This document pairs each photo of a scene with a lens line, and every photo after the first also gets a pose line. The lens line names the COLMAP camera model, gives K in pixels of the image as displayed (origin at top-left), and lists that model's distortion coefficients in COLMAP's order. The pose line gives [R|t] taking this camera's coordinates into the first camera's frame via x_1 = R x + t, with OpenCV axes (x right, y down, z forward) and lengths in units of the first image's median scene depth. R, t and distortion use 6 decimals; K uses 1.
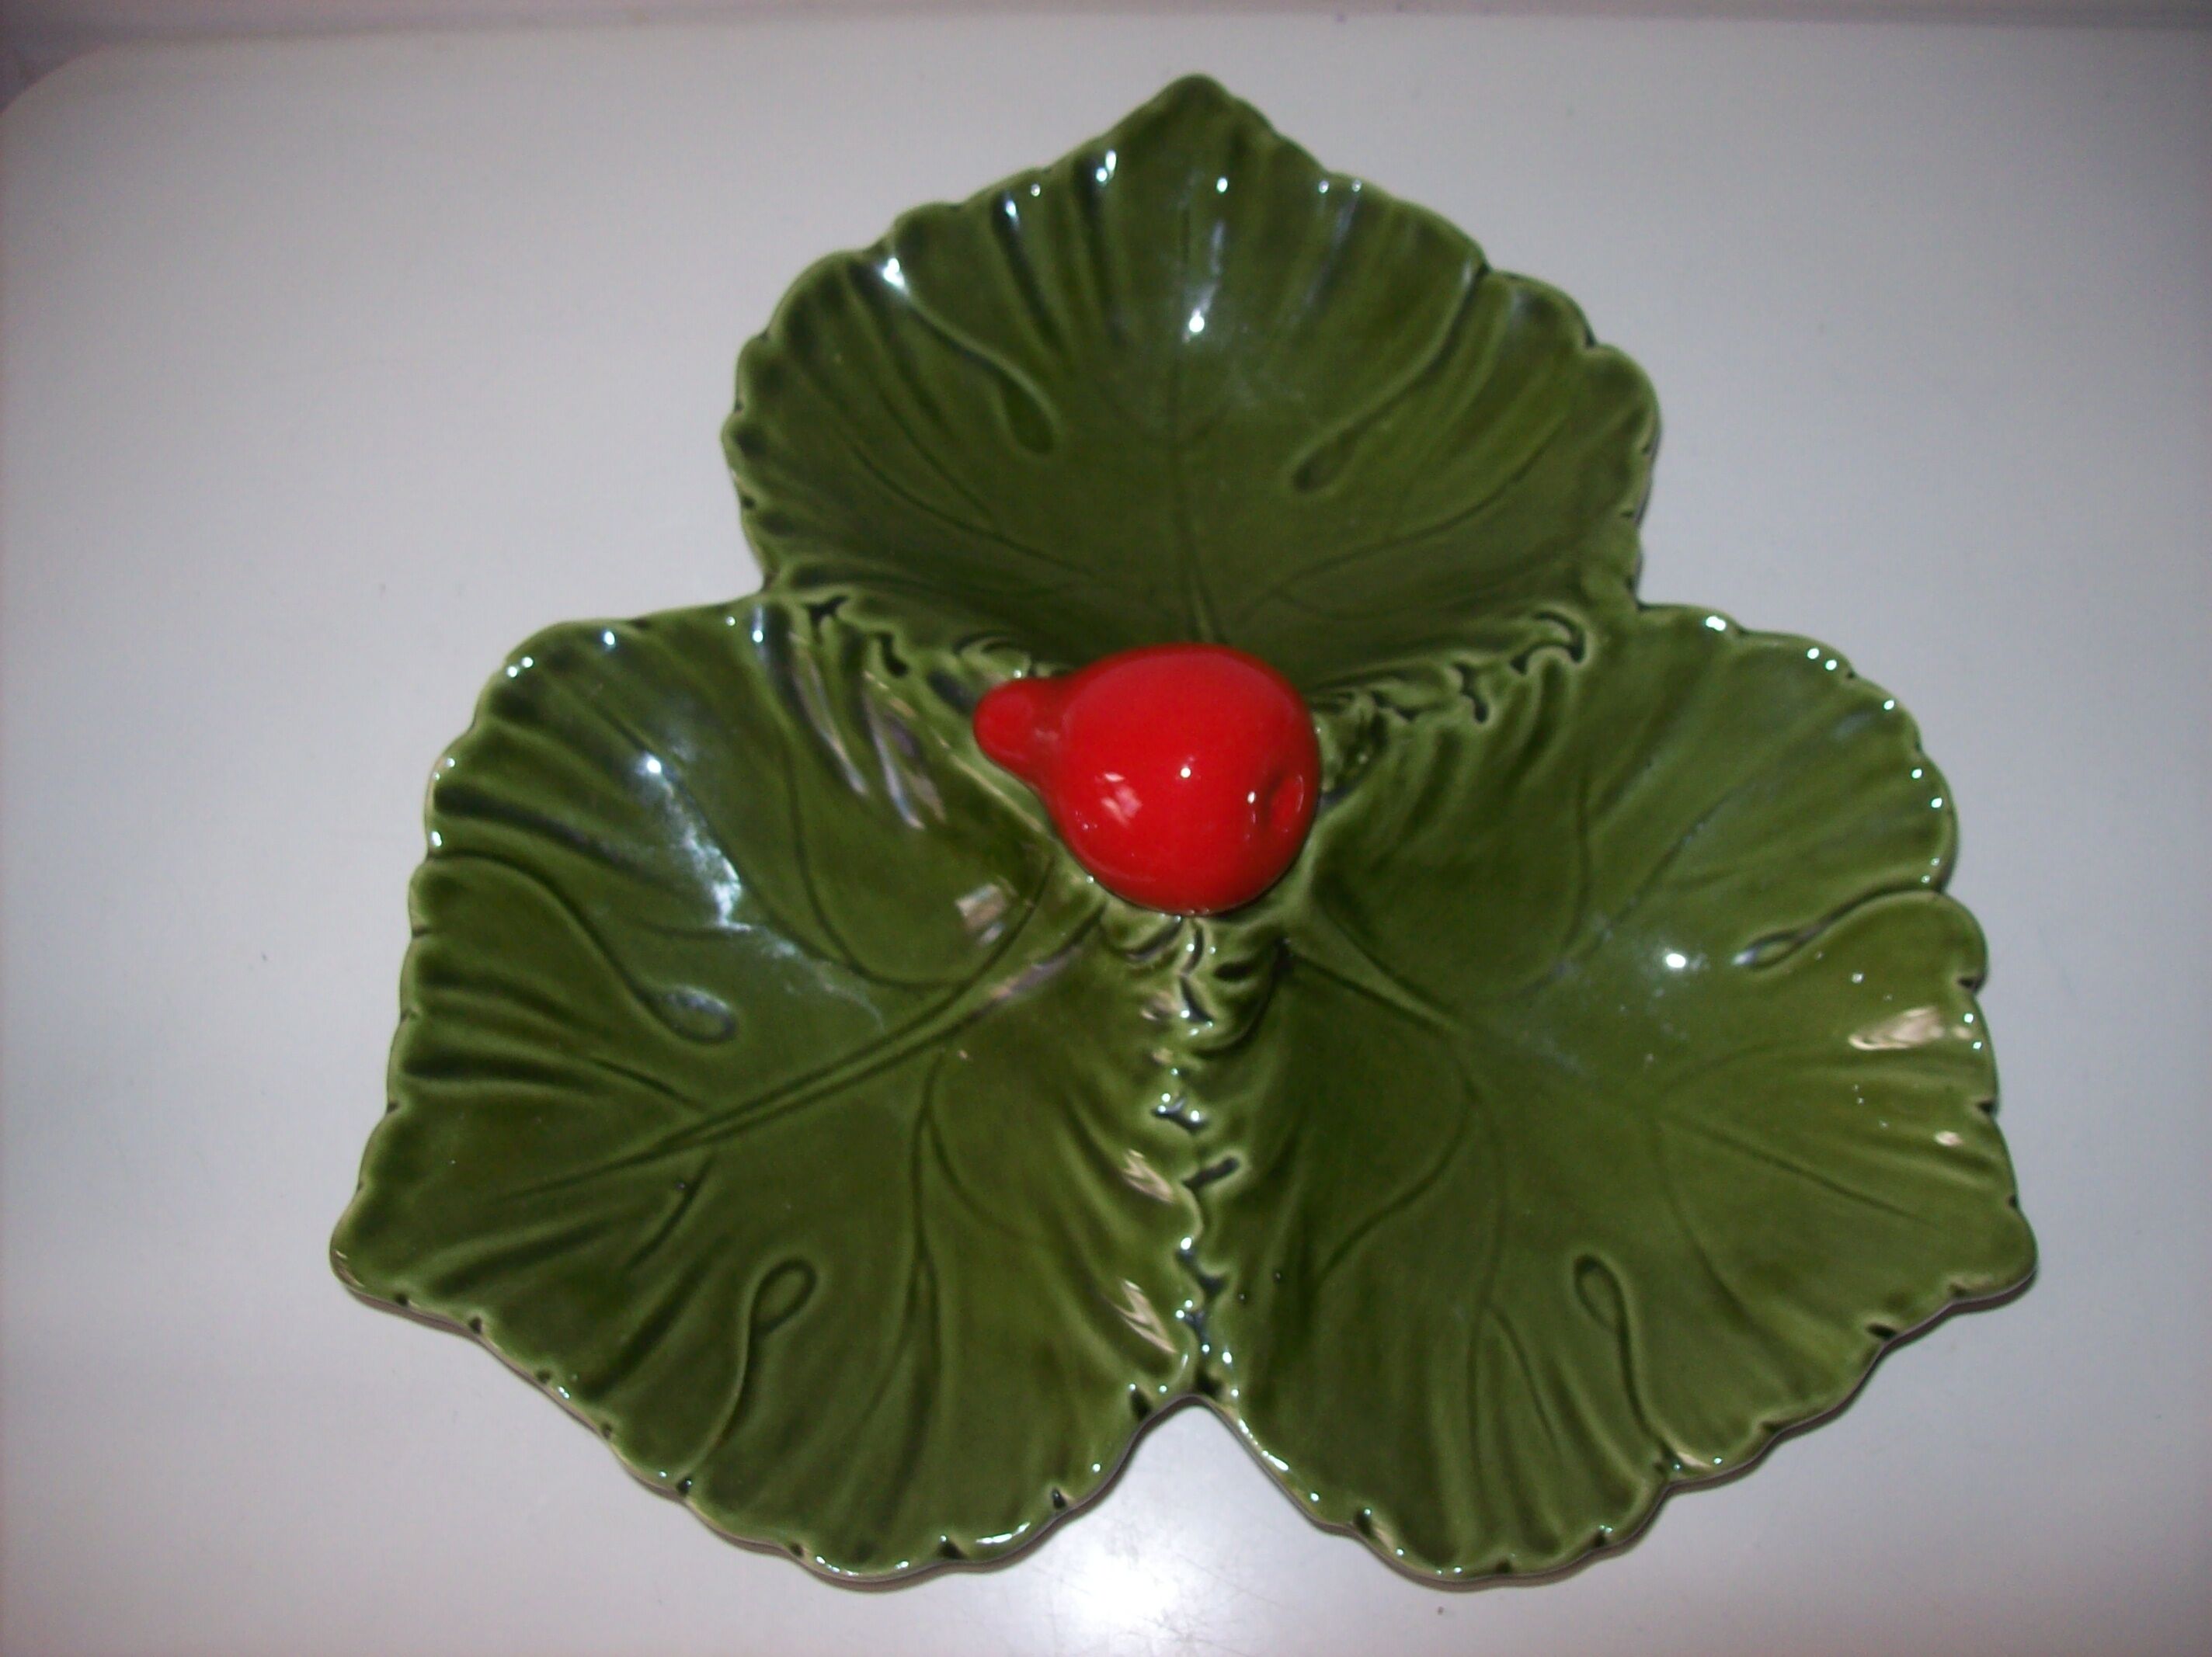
lens RADIAL K [[2336.2, 0, 1143.6], [0, 2336.2, 832.3], [0, 0, 1]] dist [-0.122975, 0.005411]
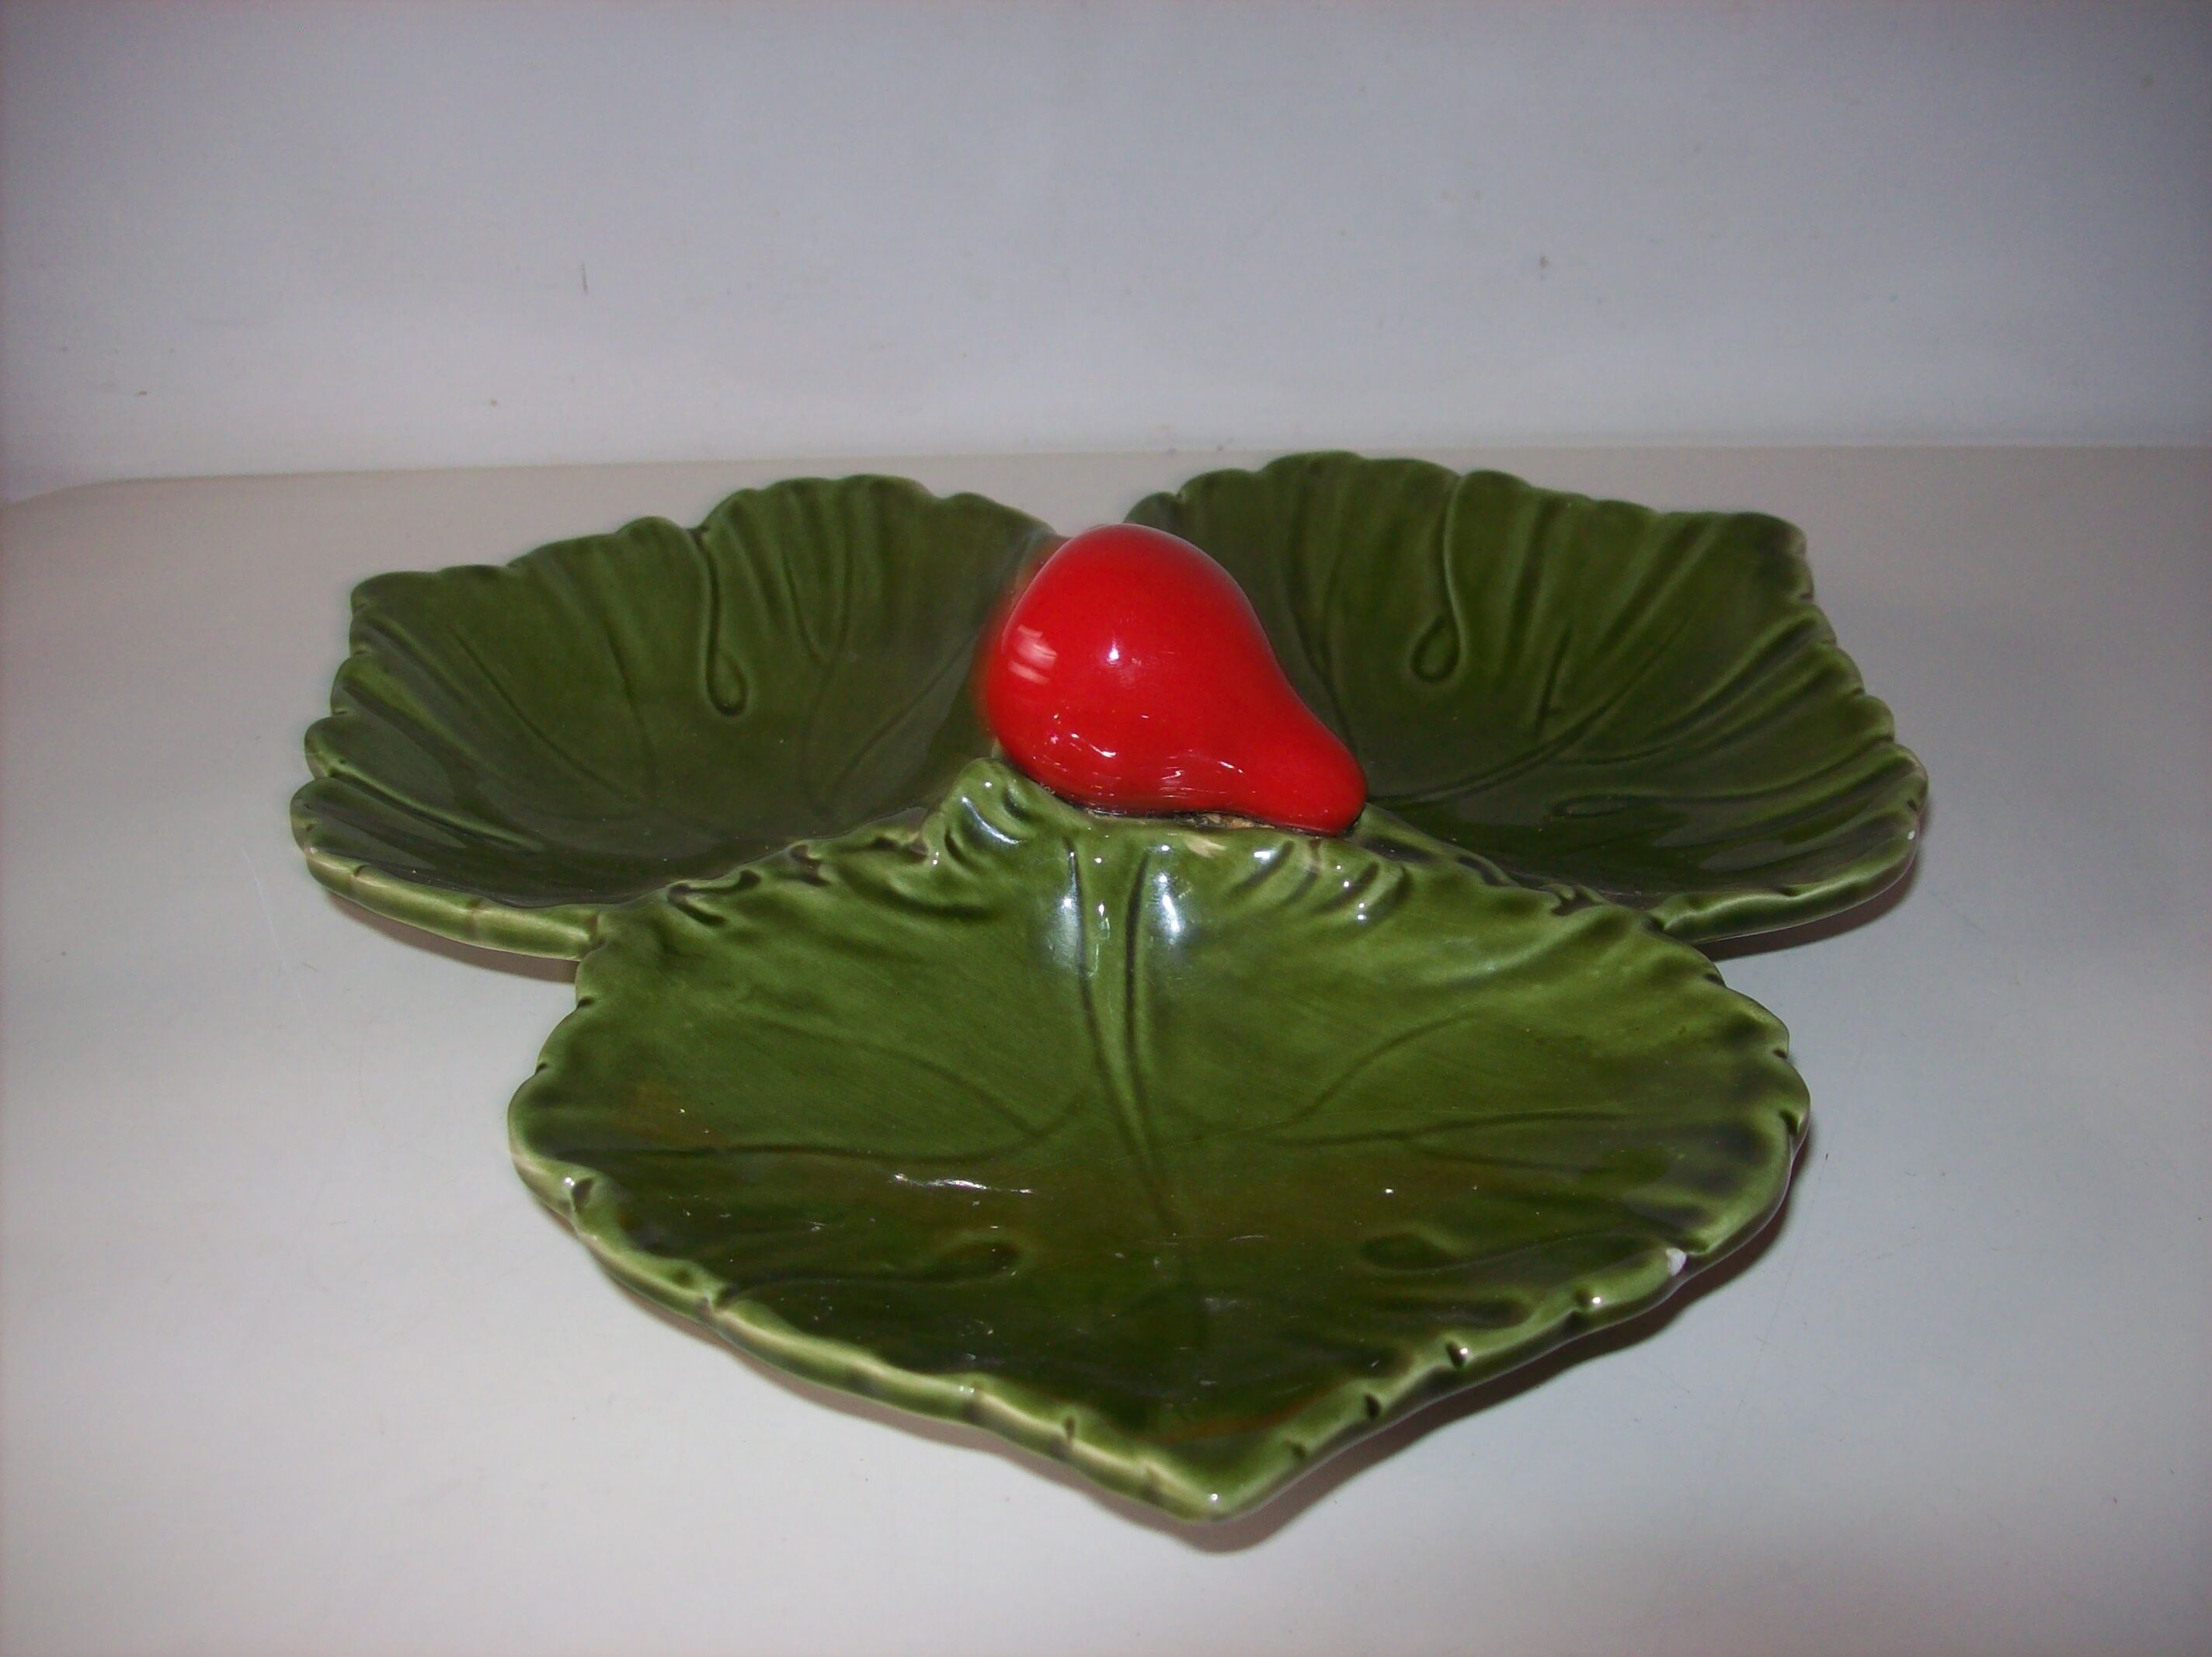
lens RADIAL K [[2336.2, 0, 1143.6], [0, 2336.2, 832.3], [0, 0, 1]] dist [-0.122975, 0.005411]
pose [[-0.995498, 0.054169, -0.077783, 0.082916], [-0.087259, -0.203241, 0.975233, -0.911305], [0.037019, 0.977629, 0.207053, 0.812077]]
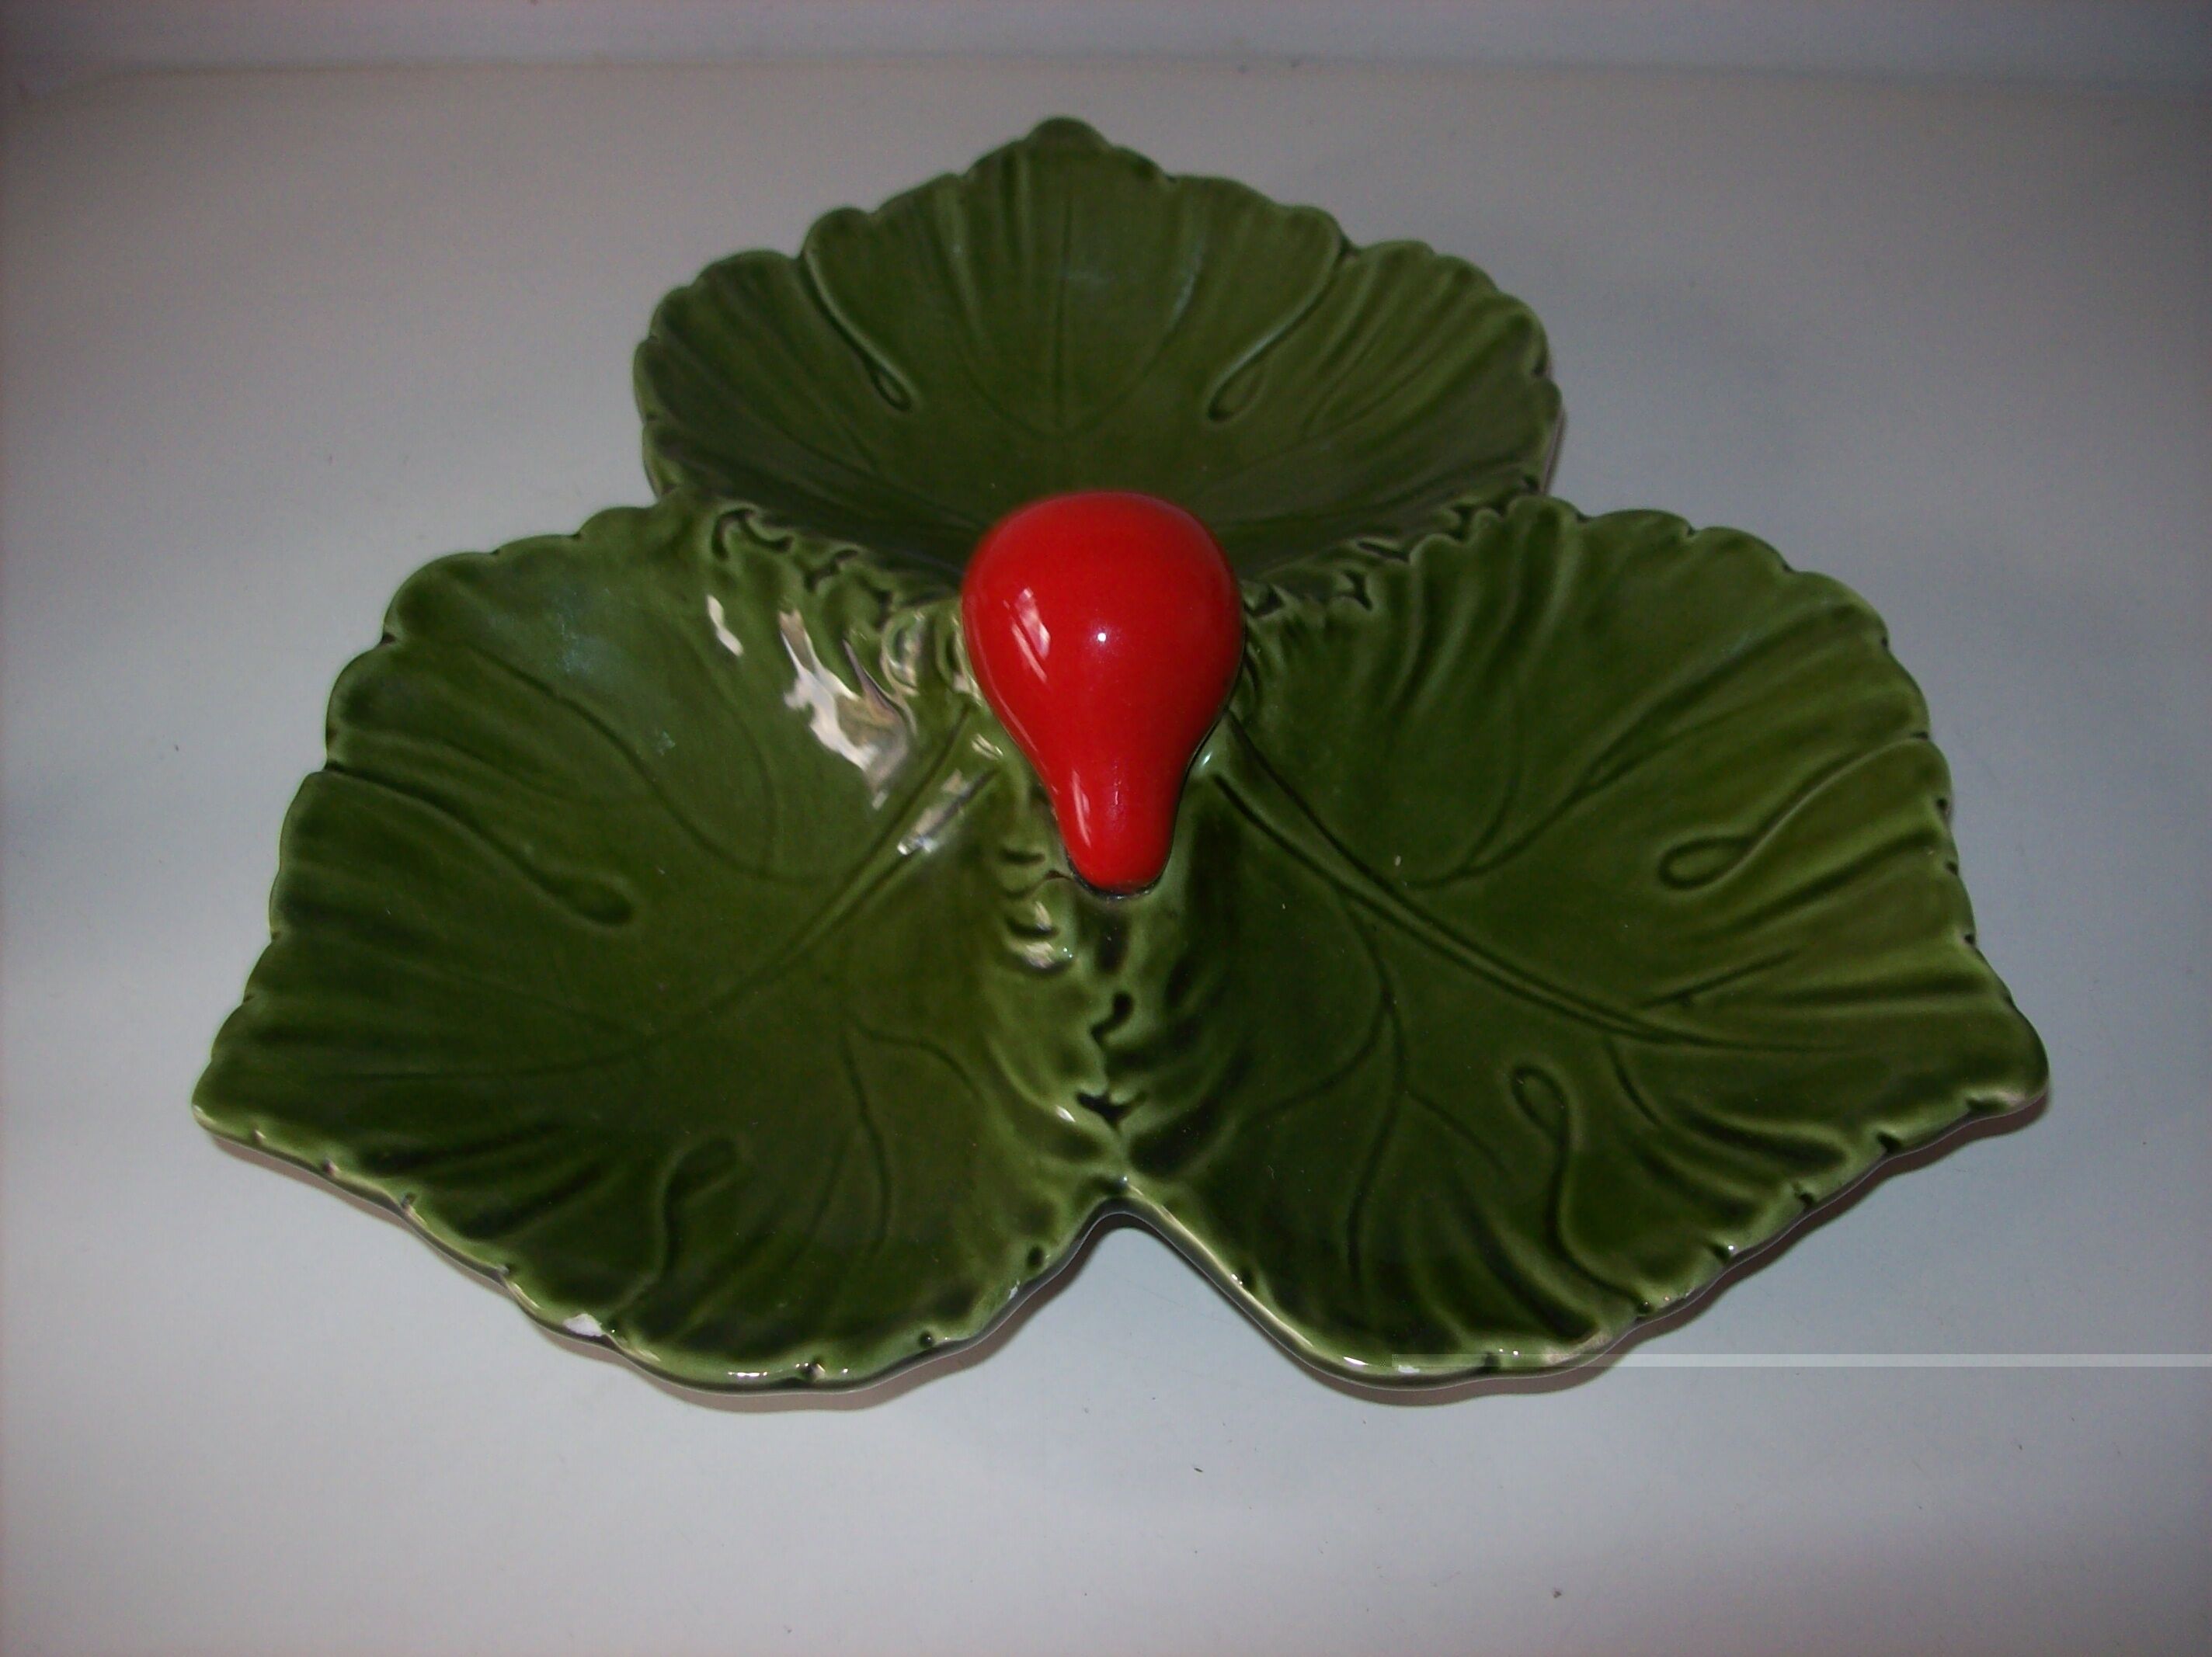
lens RADIAL K [[2285.2, 0, 1133.9], [0, 2285.2, 871.5], [0, 0, 1]] dist [-0.136902, 0.000533]
pose [[-0.550349, -0.676366, 0.489534, -0.487112], [0.775144, -0.196022, 0.600606, -0.562664], [-0.310271, 0.710003, 0.632162, 0.442313]]
